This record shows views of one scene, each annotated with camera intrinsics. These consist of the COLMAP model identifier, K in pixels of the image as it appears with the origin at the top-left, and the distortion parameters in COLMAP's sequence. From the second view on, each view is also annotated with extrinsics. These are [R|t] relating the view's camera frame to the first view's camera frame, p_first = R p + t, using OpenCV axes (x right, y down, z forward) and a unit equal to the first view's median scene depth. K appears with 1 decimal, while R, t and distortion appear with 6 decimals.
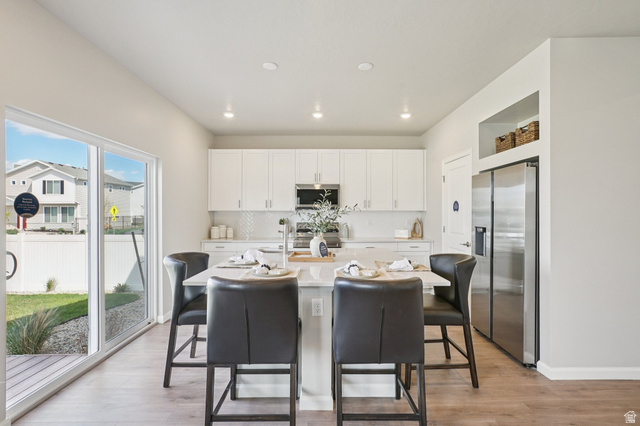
lens RADIAL K [[299.6, 0, 321.5], [0, 299.6, 215.0], [0, 0, 1]] dist [0.001802, 0.000547]
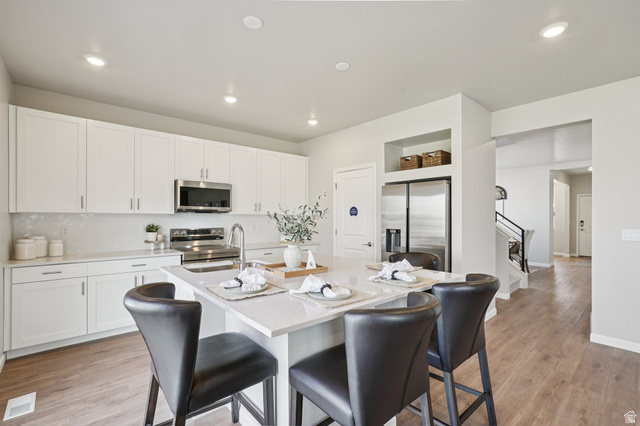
lens RADIAL K [[299.6, 0, 321.5], [0, 299.6, 215.0], [0, 0, 1]] dist [0.001802, 0.000547]
pose [[0.760427, 0.008076, 0.649373, -0.314467], [-0.000097, 0.999924, -0.012322, -0.001569], [-0.649424, 0.009307, 0.760370, 0.180973]]
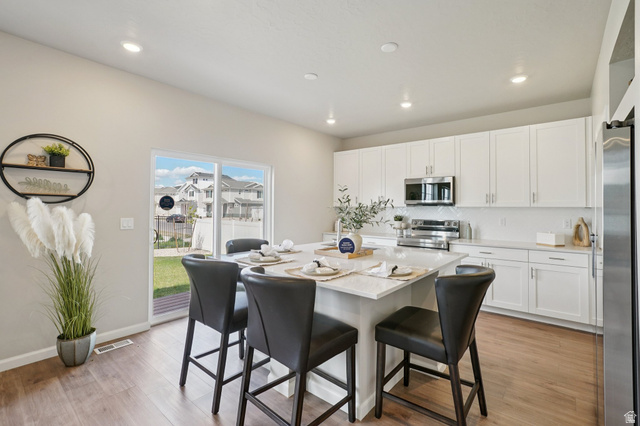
lens RADIAL K [[293.6, 0, 320.4], [0, 293.6, 206.1], [0, 0, 1]] dist [0.000815, 0.000392]
pose [[0.767230, 0.000164, -0.641372, 0.323304], [-0.011626, 0.999839, -0.013652, -0.000377], [0.641266, 0.017931, 0.767109, 0.115150]]
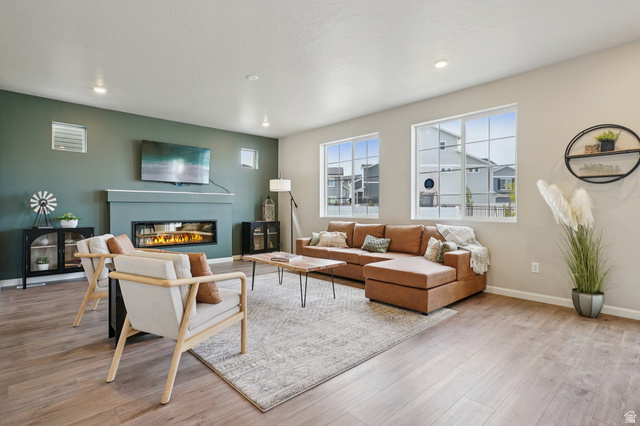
lens RADIAL K [[322.2, 0, 321.5], [0, 322.2, 215.3], [0, 0, 1]] dist [-0.045665, 0.044043]
pose [[-0.737562, 0.013537, -0.675143, 0.500674], [-0.005068, 0.999660, 0.025579, 0.042658], [0.675260, 0.022288, -0.737243, 0.287766]]
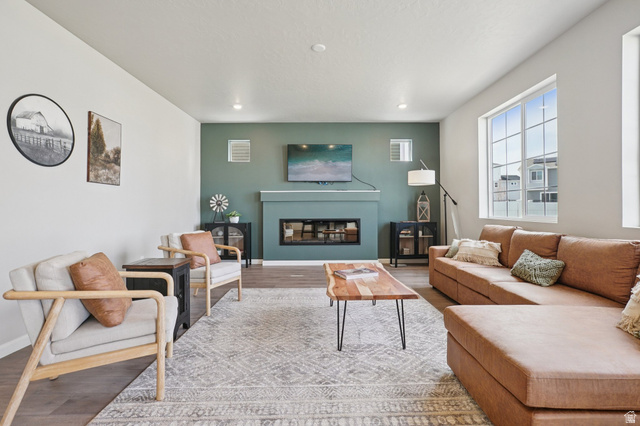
lens RADIAL K [[303.9, 0, 322.1], [0, 303.9, 205.4], [0, 0, 1]] dist [-0.000384, 0.001399]
pose [[-0.999979, 0.004925, -0.004252, 0.088268], [0.004927, 0.999988, -0.000532, 0.045084], [0.004249, -0.000553, -0.999991, 0.203321]]
